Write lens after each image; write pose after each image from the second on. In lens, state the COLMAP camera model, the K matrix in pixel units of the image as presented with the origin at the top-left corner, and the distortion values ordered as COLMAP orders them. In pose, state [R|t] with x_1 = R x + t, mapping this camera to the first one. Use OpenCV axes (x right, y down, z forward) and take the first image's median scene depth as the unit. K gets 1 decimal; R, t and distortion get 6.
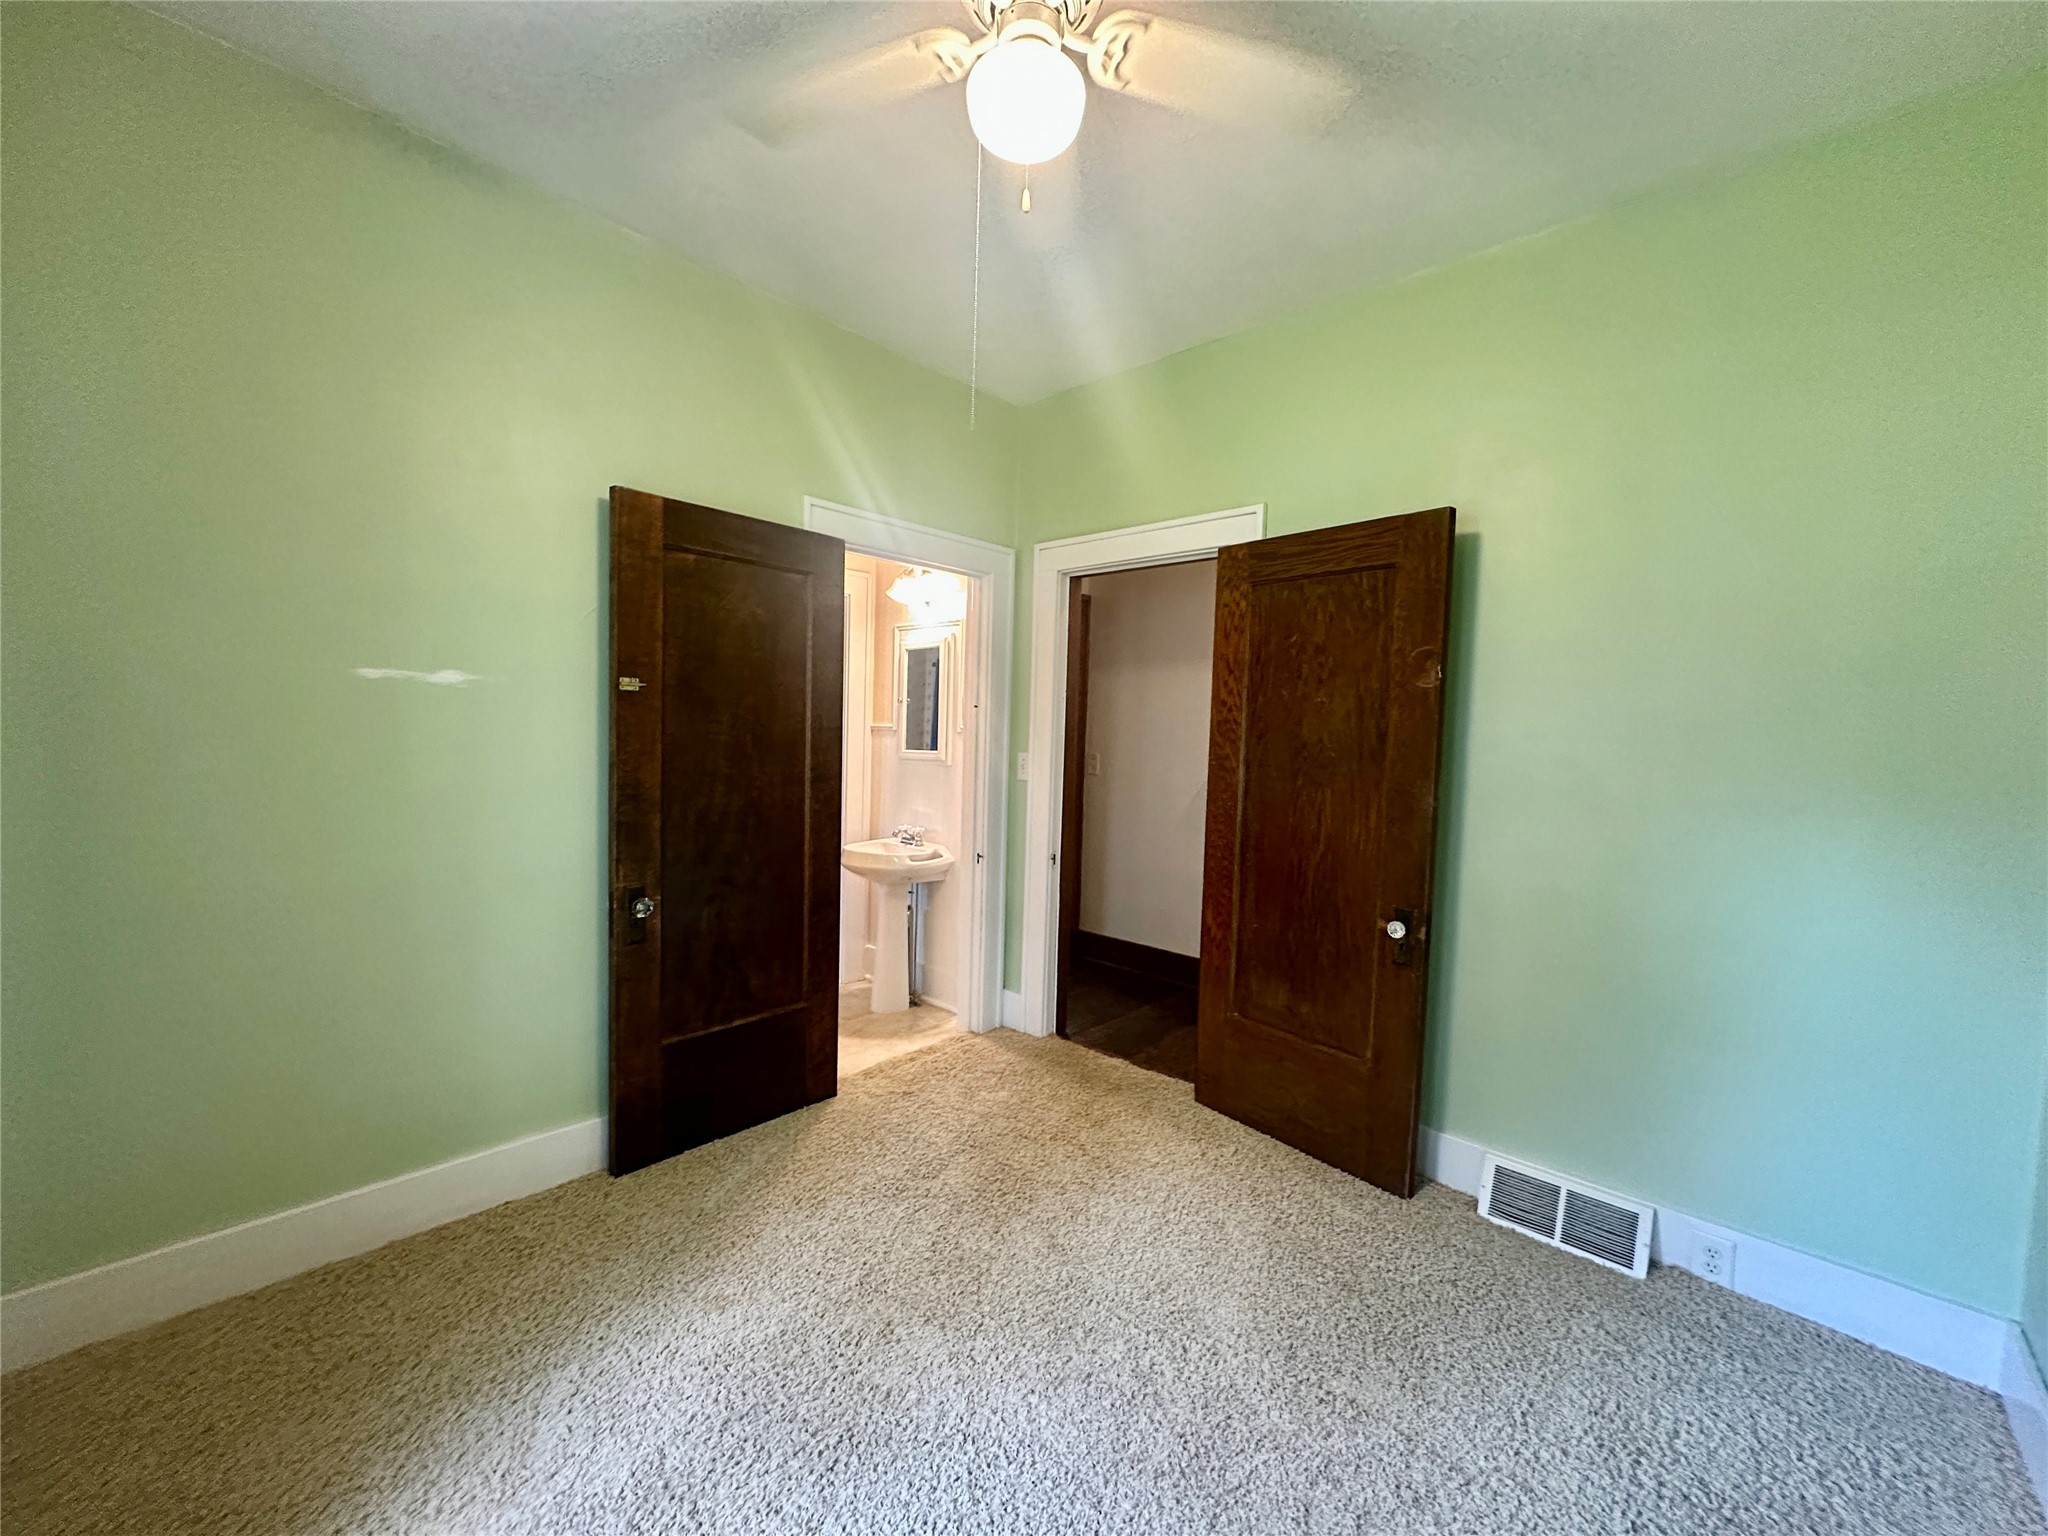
lens RADIAL K [[817.5, 0, 1023.8], [0, 817.5, 770.5], [0, 0, 1]] dist [-0.001438, 0.000377]
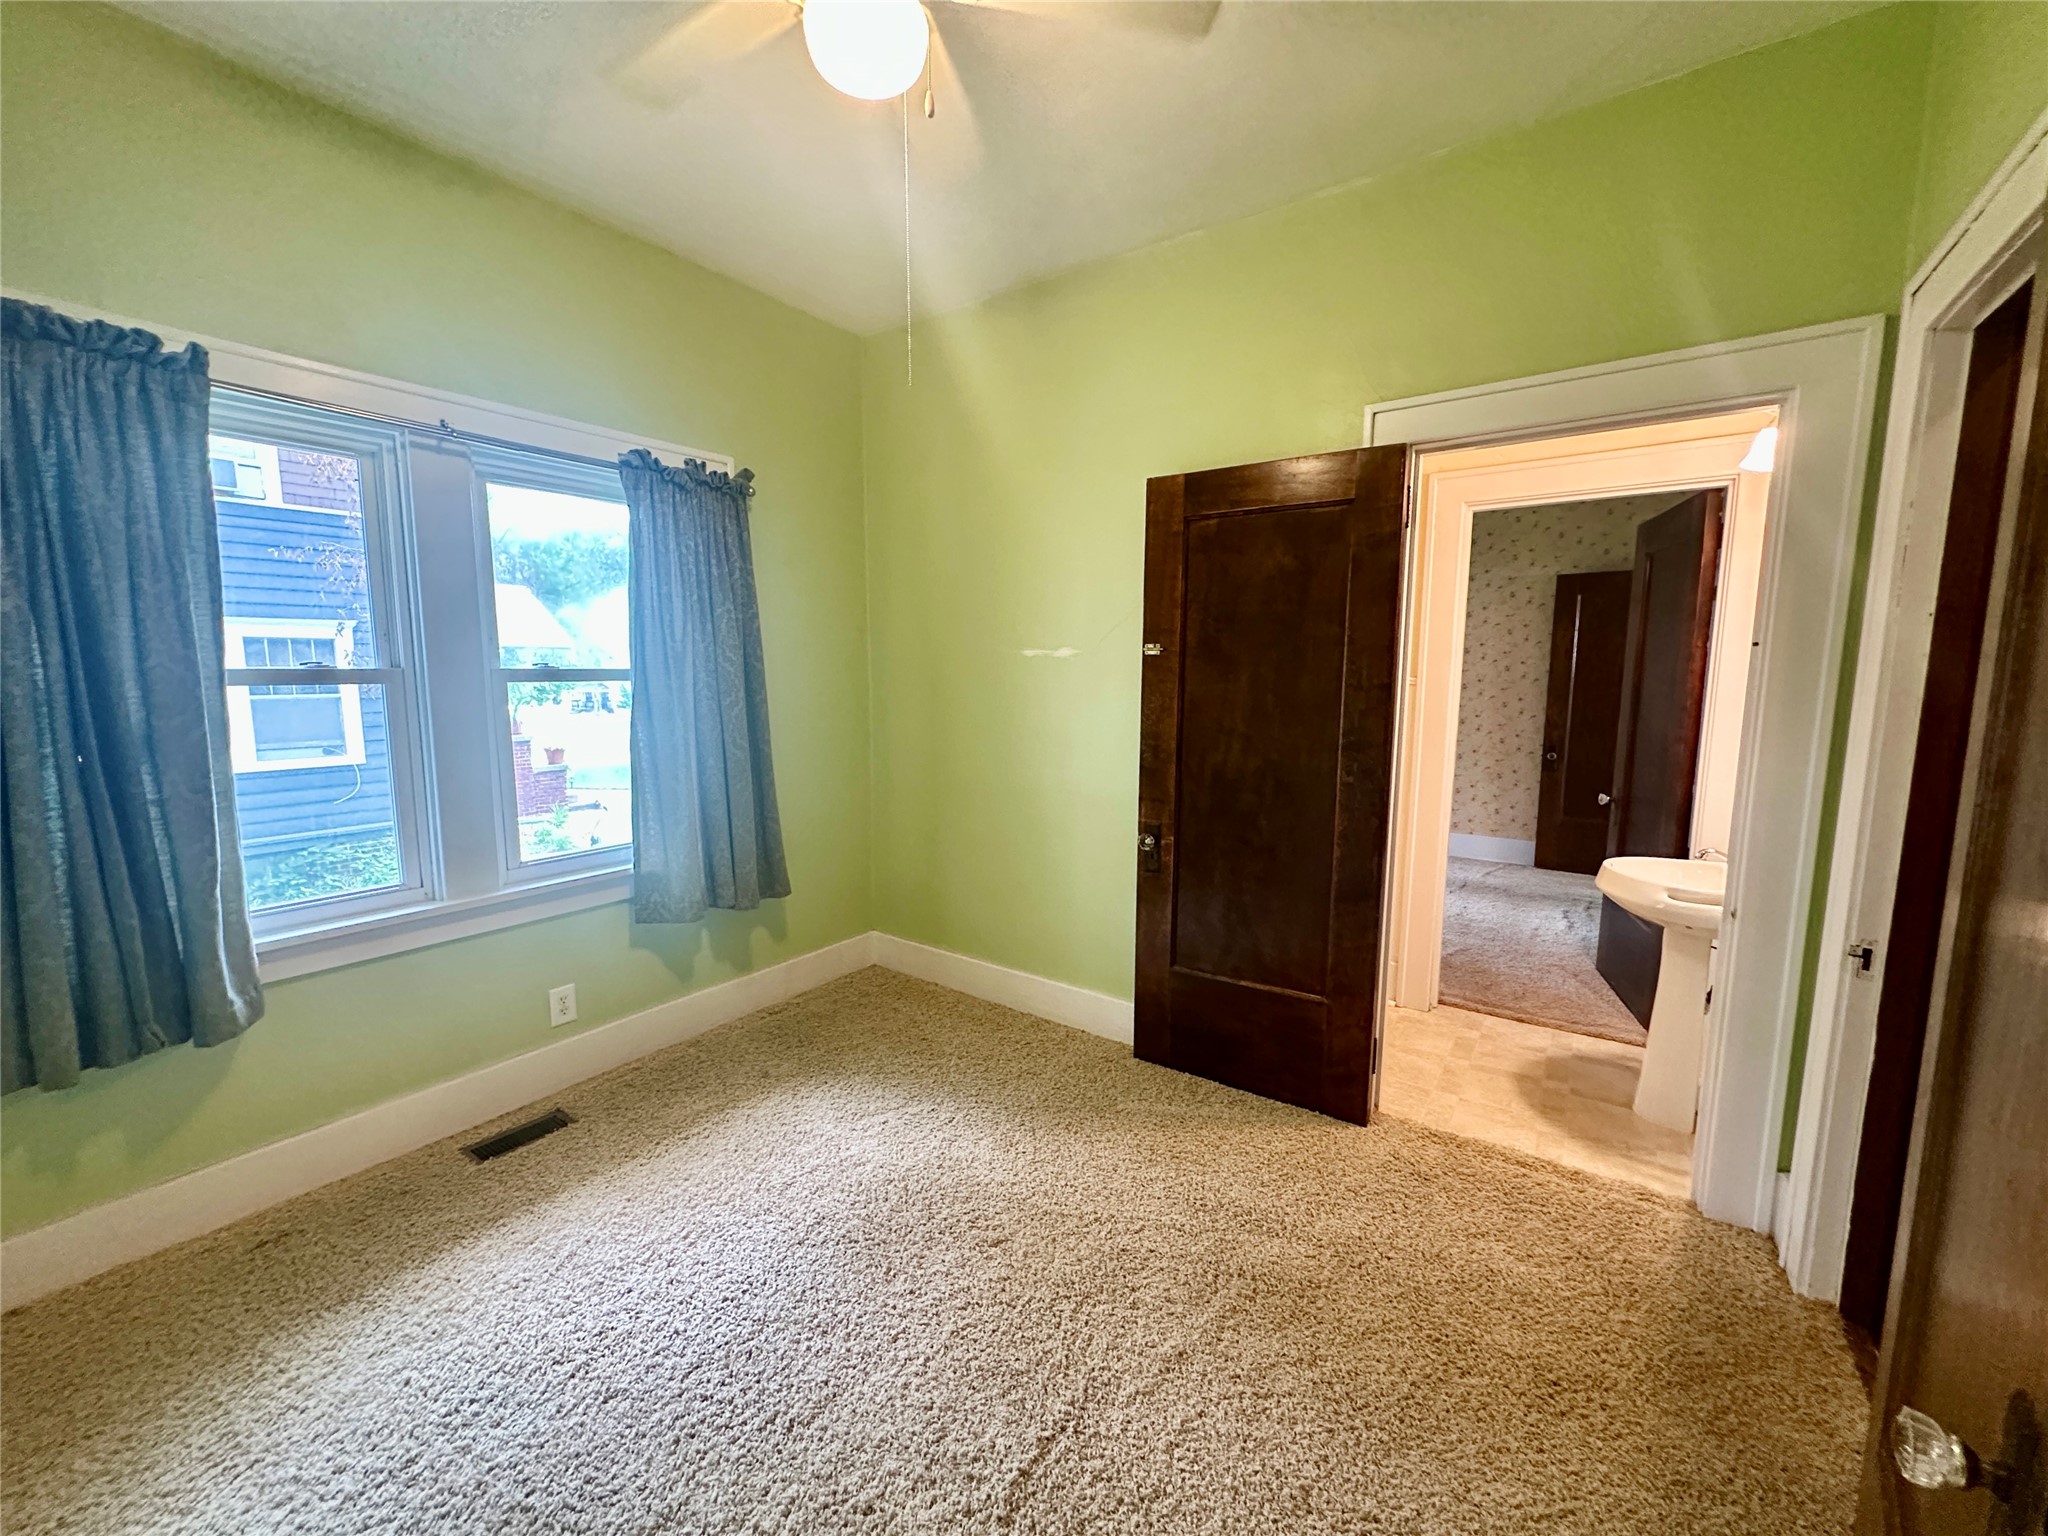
lens RADIAL K [[836.5, 0, 1024.0], [0, 836.5, 768.0], [0, 0, 1]] dist [-0.001618, 0.000139]
pose [[0.117799, 0.093710, -0.988606, 0.650986], [-0.046496, 0.994966, 0.088773, -0.033273], [0.991948, 0.035509, 0.121563, 0.647191]]
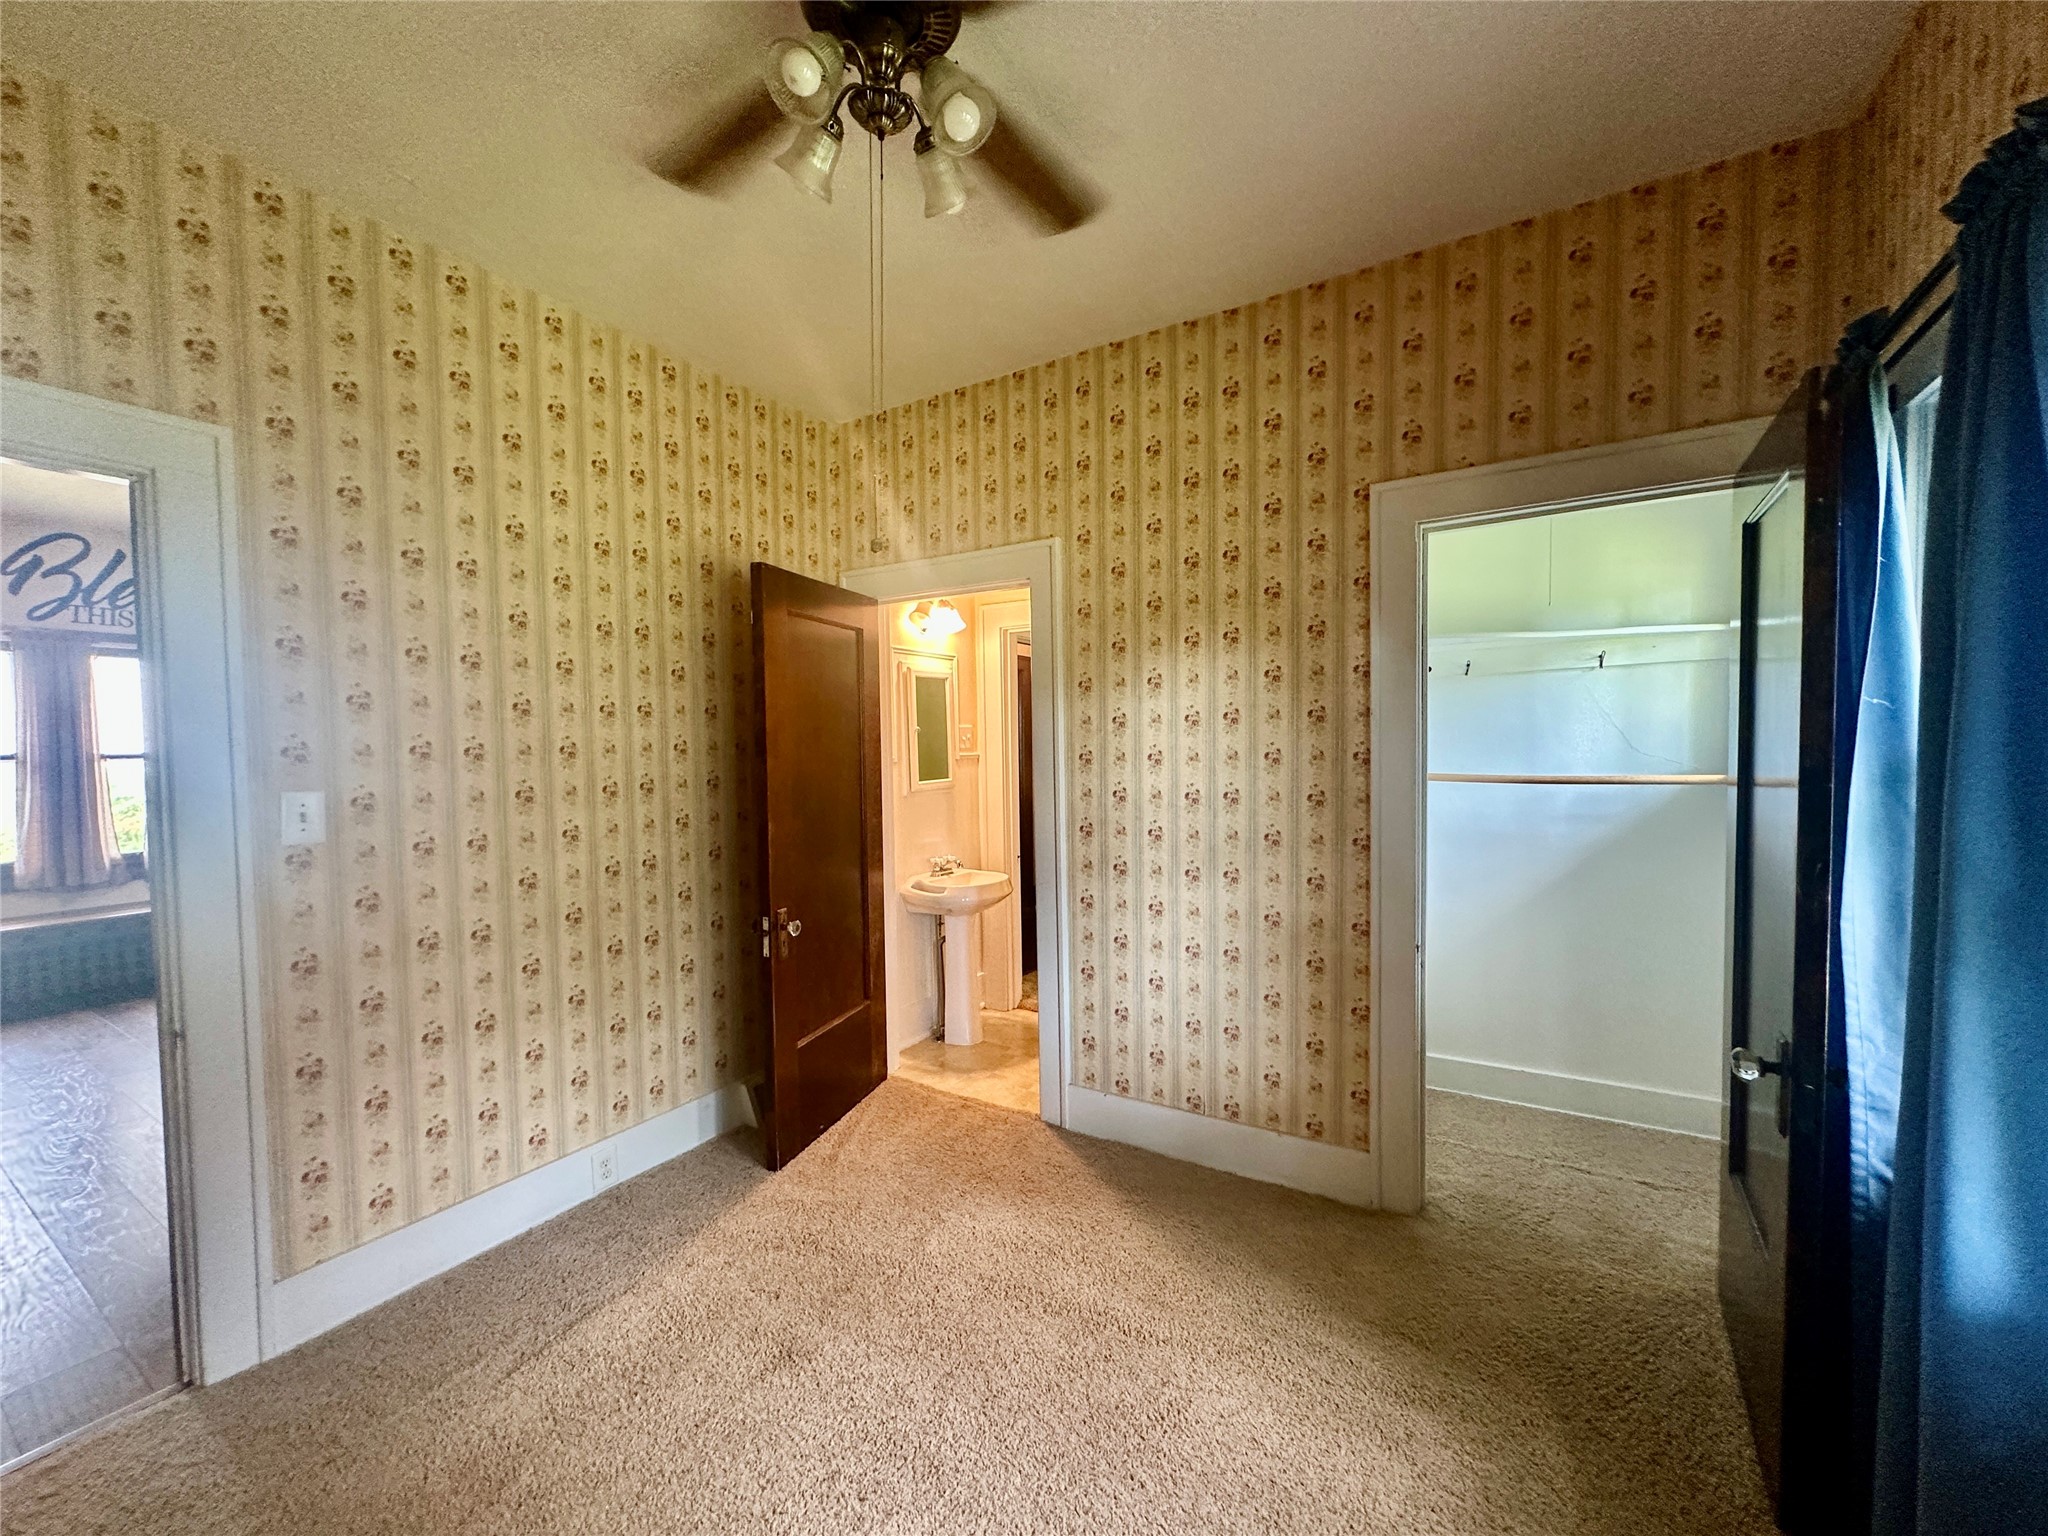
lens RADIAL K [[817.5, 0, 1023.8], [0, 817.5, 770.5], [0, 0, 1]] dist [-0.001438, 0.000377]
pose [[-0.178974, -0.074719, 0.981012, -1.813814], [0.069699, 0.993644, 0.088397, -0.193077], [-0.981382, 0.084196, -0.172629, 1.731605]]
